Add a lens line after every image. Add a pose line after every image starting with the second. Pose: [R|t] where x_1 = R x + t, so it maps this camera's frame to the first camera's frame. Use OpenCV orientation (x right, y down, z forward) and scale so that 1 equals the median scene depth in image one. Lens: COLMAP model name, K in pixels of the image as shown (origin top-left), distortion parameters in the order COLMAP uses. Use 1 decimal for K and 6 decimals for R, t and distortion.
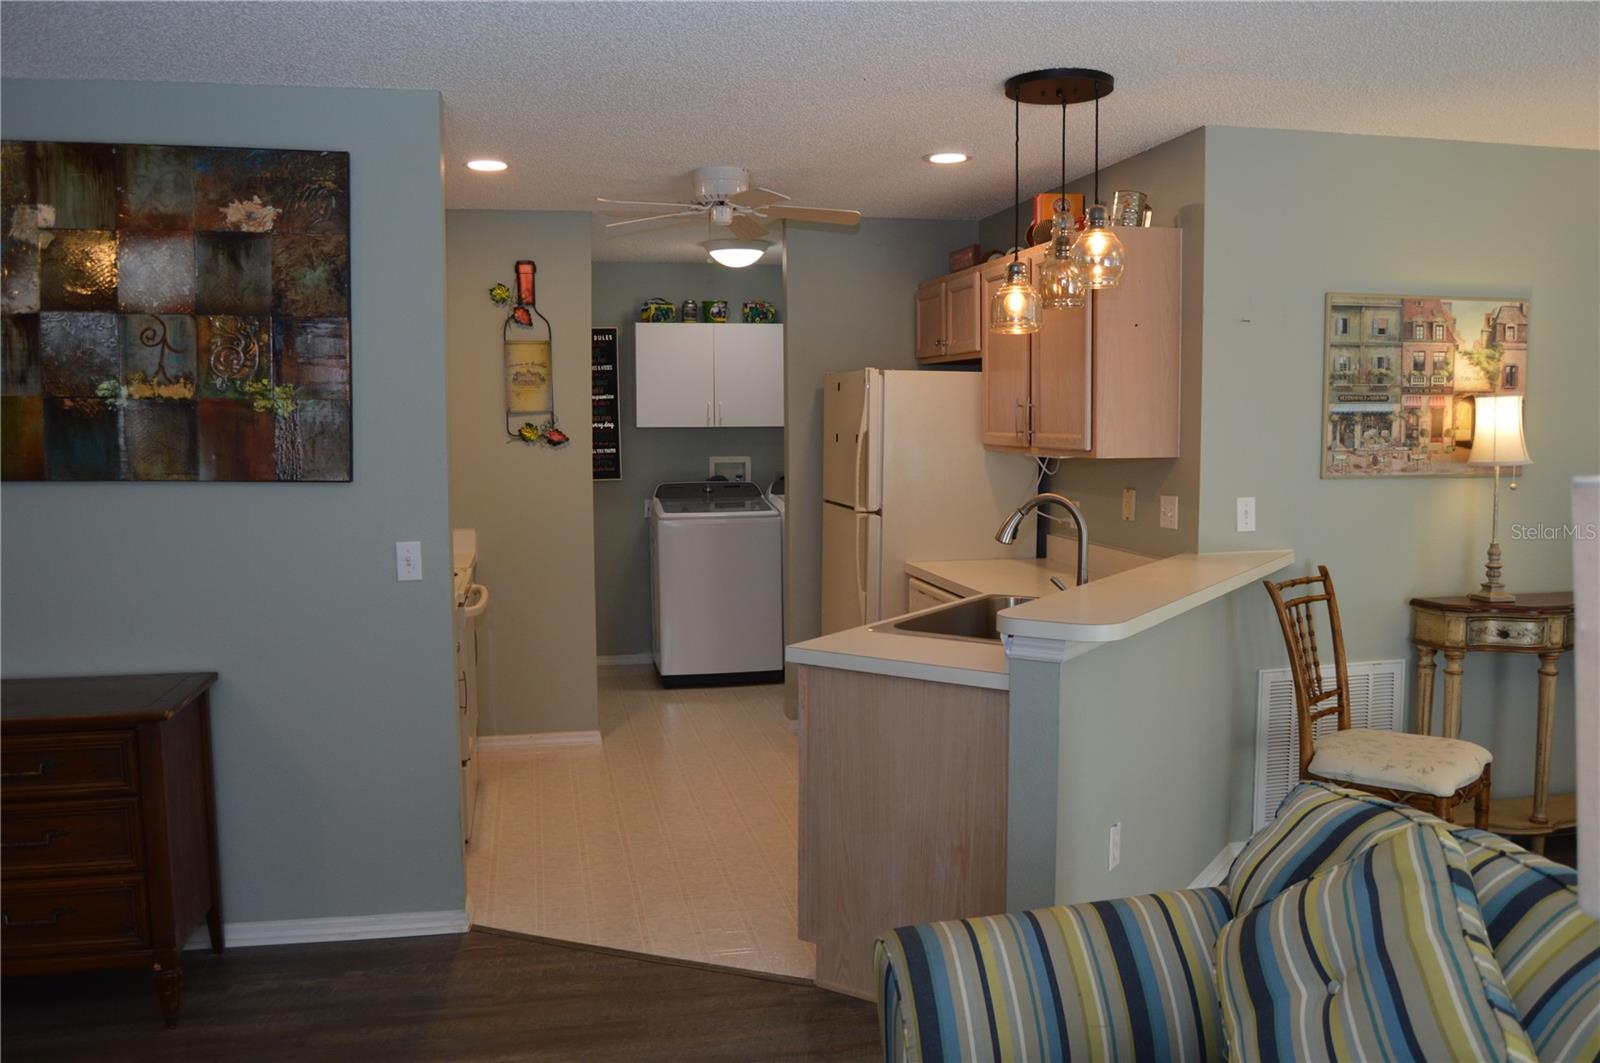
lens RADIAL K [[1272.0, 0, 797.8], [0, 1272.0, 537.2], [0, 0, 1]] dist [-0.094660, 0.040108]
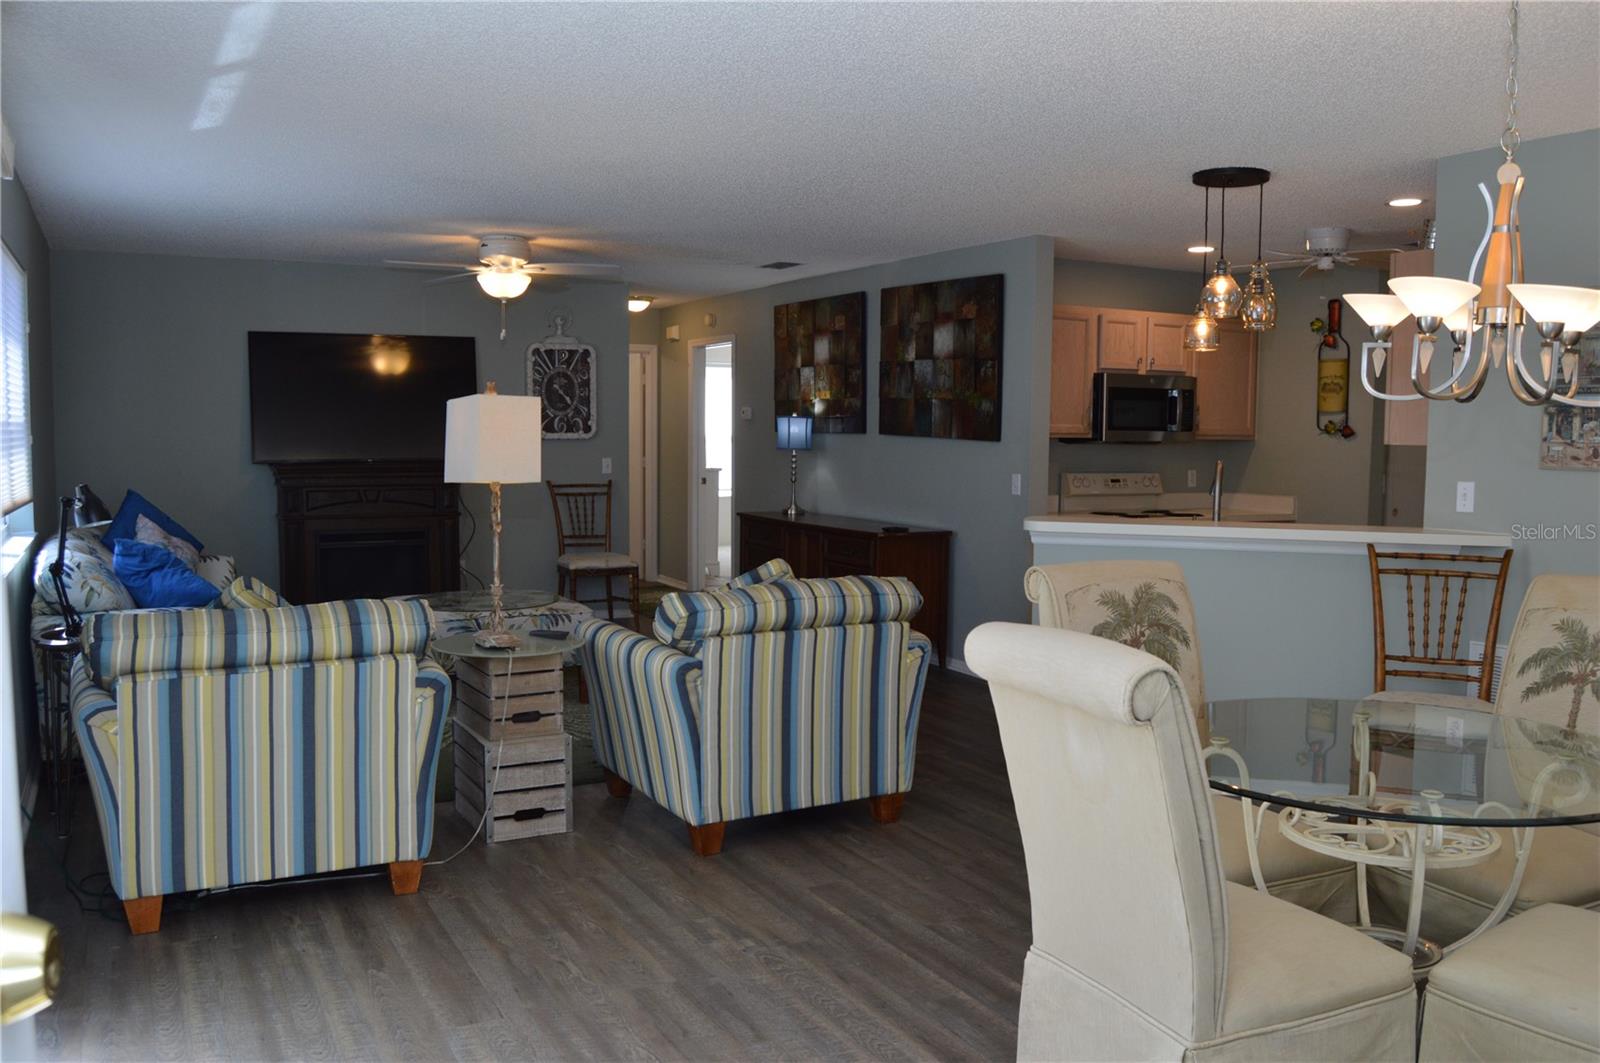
lens RADIAL K [[1272.0, 0, 799.3], [0, 1272.0, 529.2], [0, 0, 1]] dist [-0.094660, 0.040108]
pose [[0.288085, 0.085769, -0.953756, 1.204079], [-0.103919, 0.992899, 0.057900, 0.007686], [0.951950, 0.082433, 0.294952, 0.113358]]
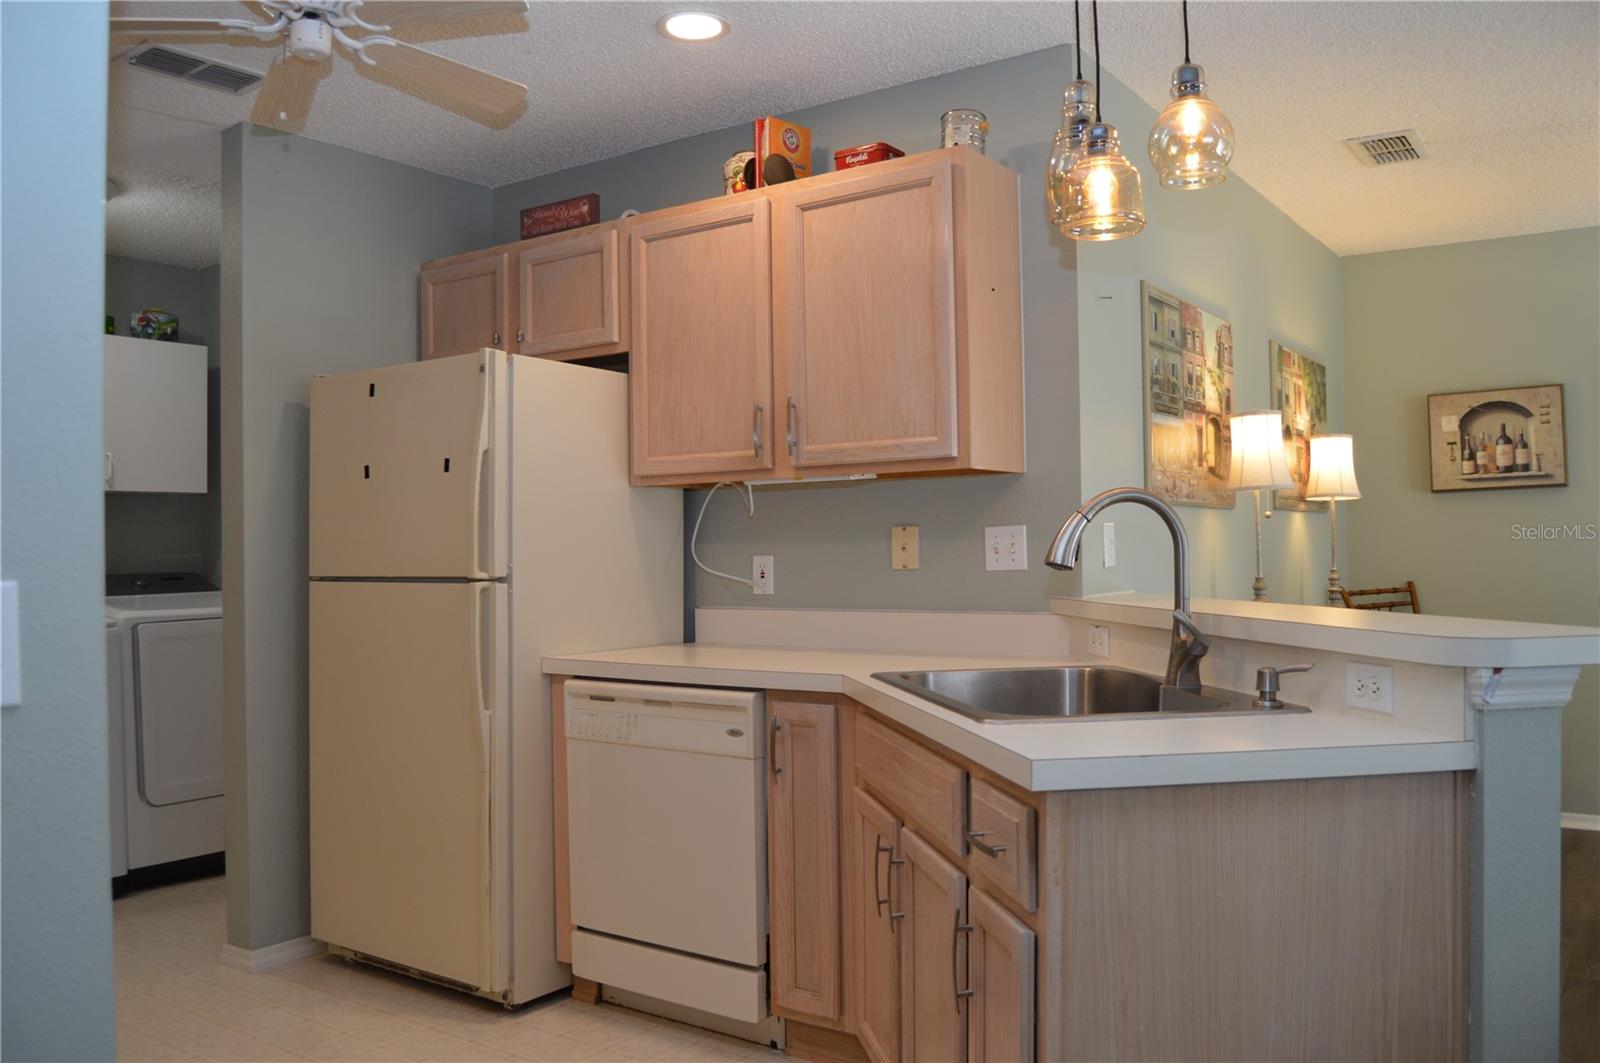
lens RADIAL K [[1272.0, 0, 802.9], [0, 1272.0, 534.1], [0, 0, 1]] dist [-0.094660, 0.040108]
pose [[0.728948, 0.004301, 0.684556, -0.308289], [0.076481, 0.993208, -0.087680, 0.028704], [-0.680283, 0.116270, 0.723668, 0.547722]]
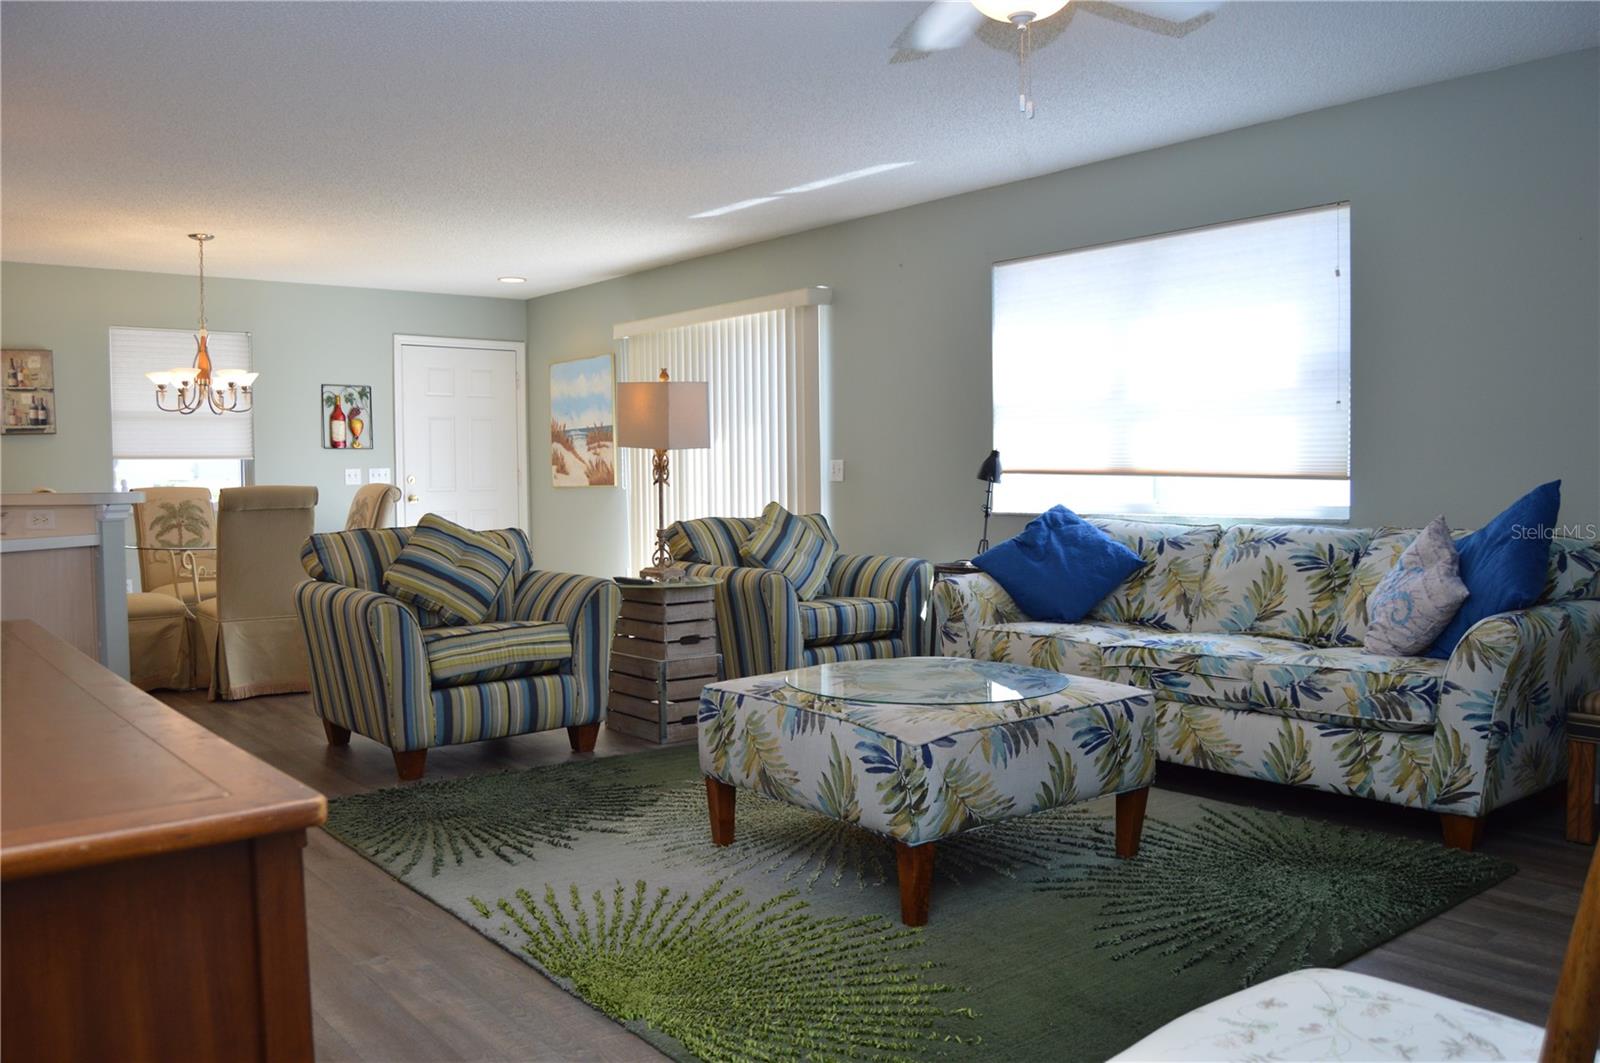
lens RADIAL K [[1272.0, 0, 798.8], [0, 1272.0, 534.8], [0, 0, 1]] dist [-0.094660, 0.040108]
pose [[-0.460501, -0.031465, 0.887101, -1.035650], [0.099943, 0.991179, 0.087038, 0.045507], [-0.882015, 0.128740, -0.453295, 0.647845]]
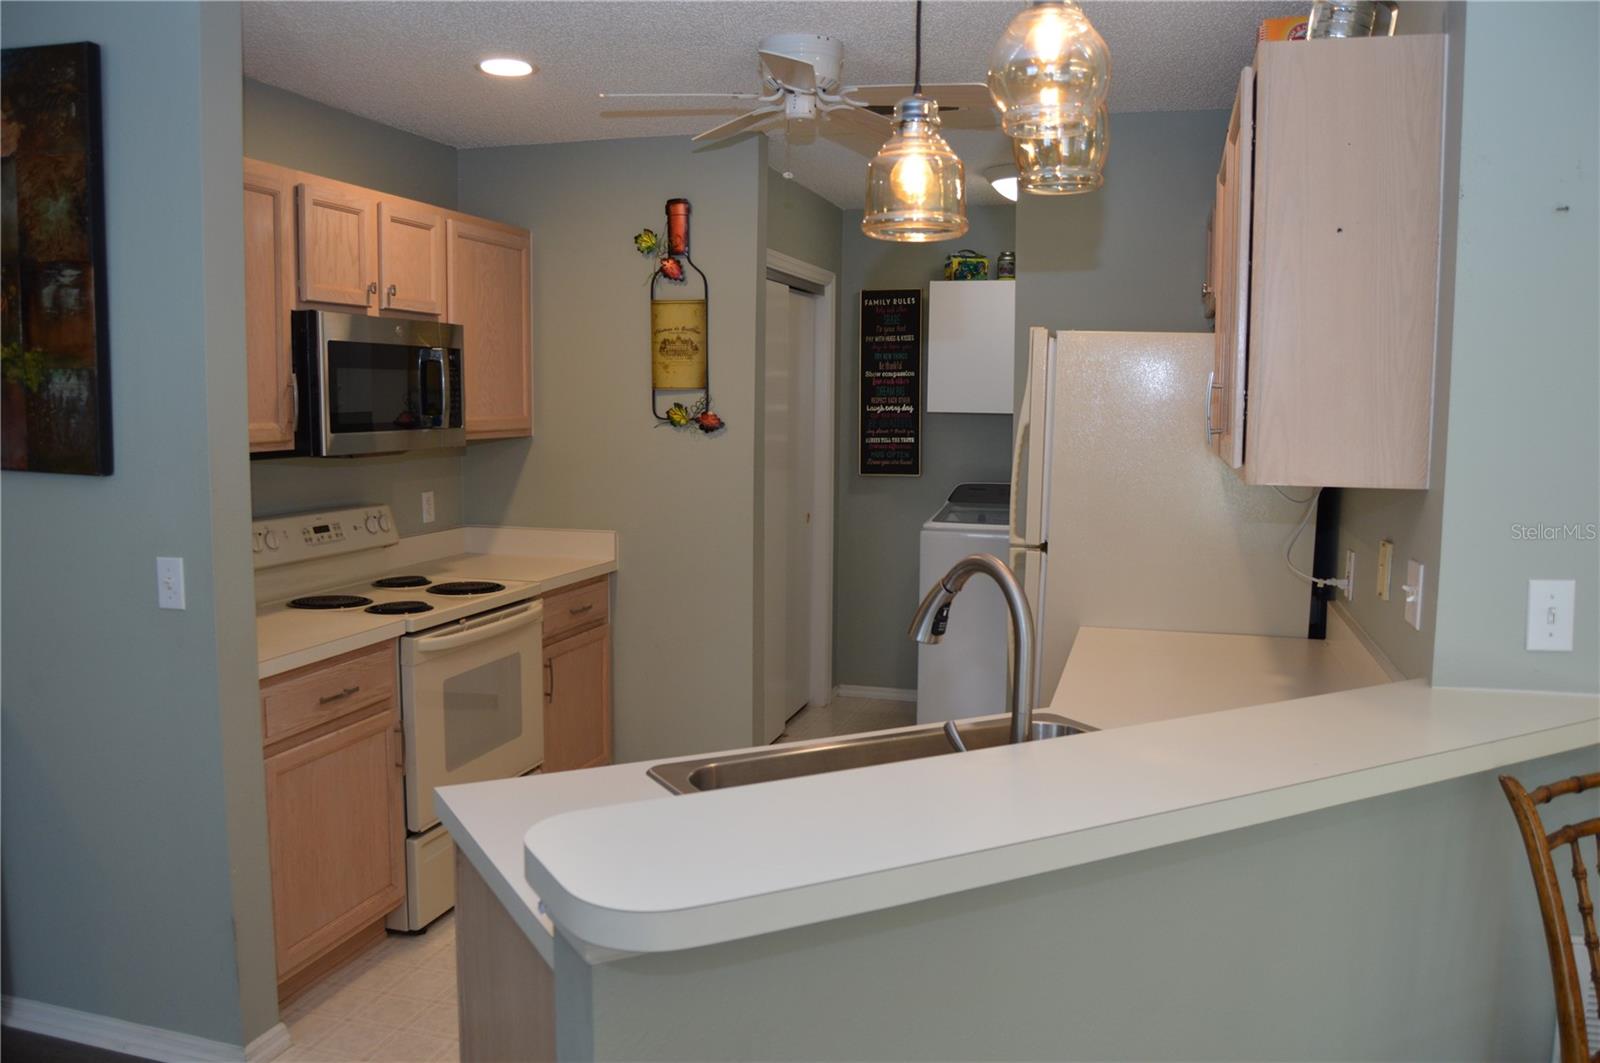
lens RADIAL K [[1272.0, 0, 792.4], [0, 1272.0, 538.6], [0, 0, 1]] dist [-0.094660, 0.040108]
pose [[0.881715, 0.064543, -0.467347, 0.310070], [-0.057940, 0.997913, 0.028506, -0.042789], [0.468212, 0.001944, 0.883614, 0.437495]]
